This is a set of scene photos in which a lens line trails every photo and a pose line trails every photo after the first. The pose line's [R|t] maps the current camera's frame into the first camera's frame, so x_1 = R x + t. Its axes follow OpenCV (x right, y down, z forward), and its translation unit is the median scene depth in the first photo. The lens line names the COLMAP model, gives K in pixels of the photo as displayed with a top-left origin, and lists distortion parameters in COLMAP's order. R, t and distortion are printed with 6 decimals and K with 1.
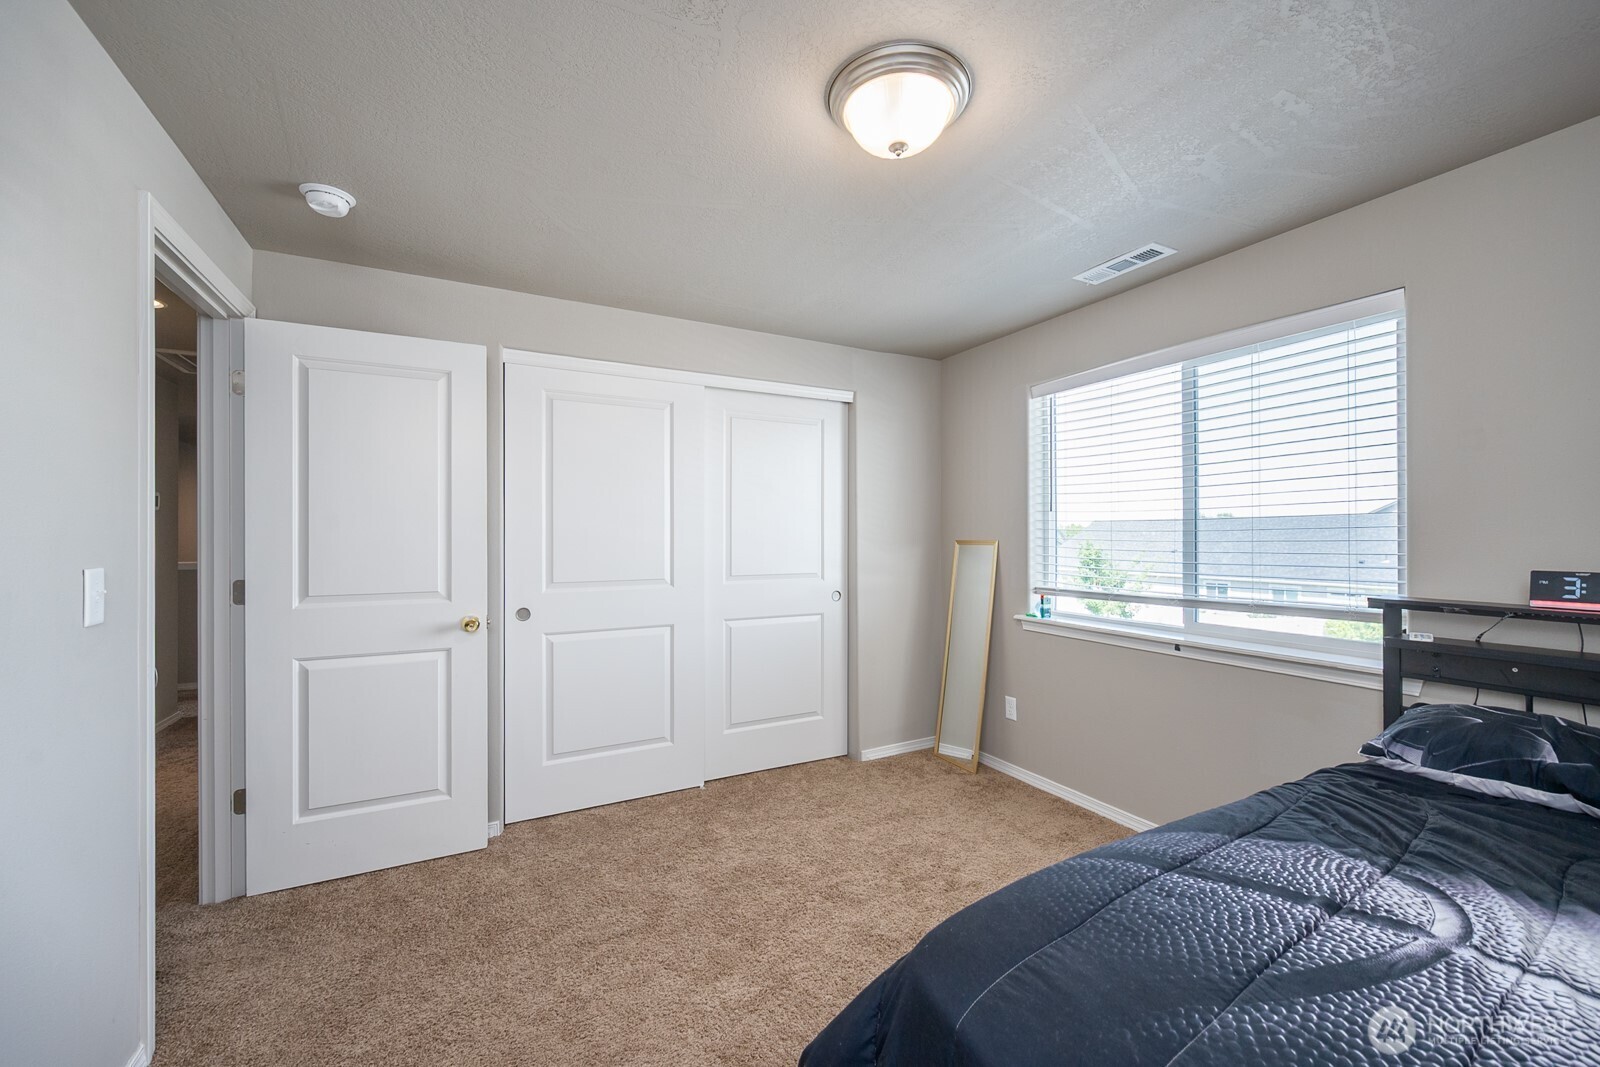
lens RADIAL K [[642.4, 0, 798.5], [0, 642.4, 534.9], [0, 0, 1]] dist [0.000409, -0.000986]
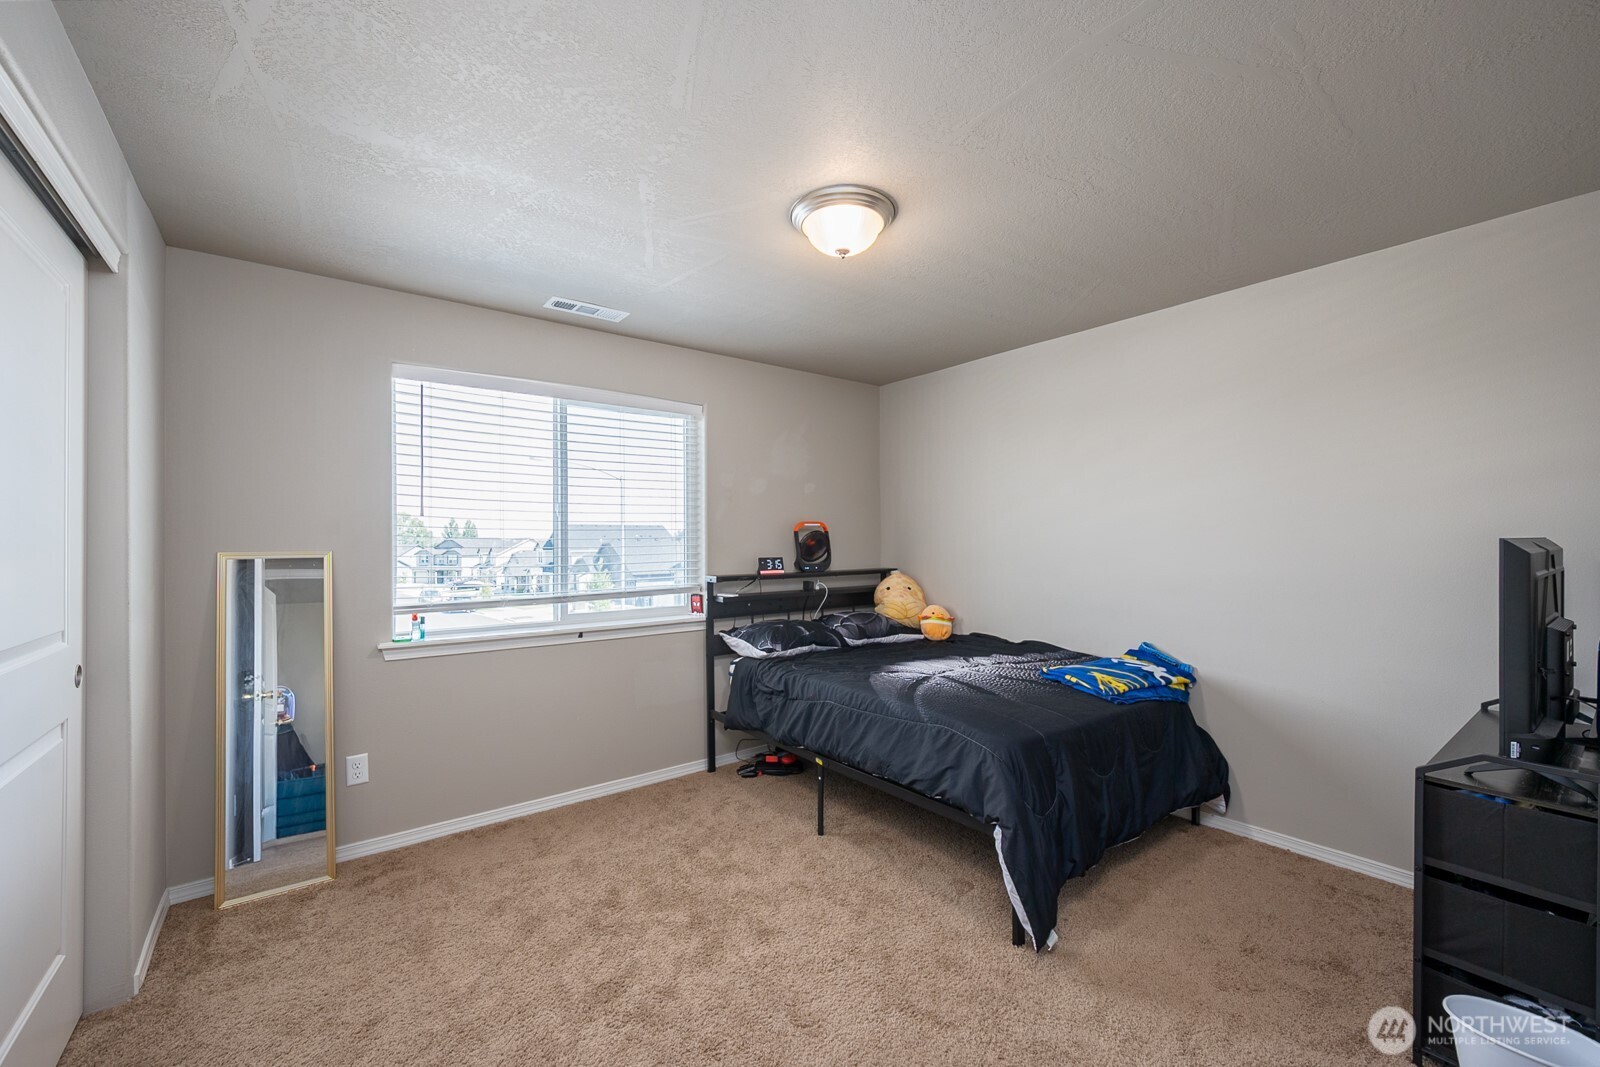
lens RADIAL K [[642.4, 0, 804.6], [0, 642.4, 543.3], [0, 0, 1]] dist [0.000409, -0.000986]
pose [[-0.185489, 0.003709, 0.982639, -0.657140], [0.006968, 0.999973, -0.002459, 0.007315], [-0.982622, 0.006390, -0.185510, 0.777064]]
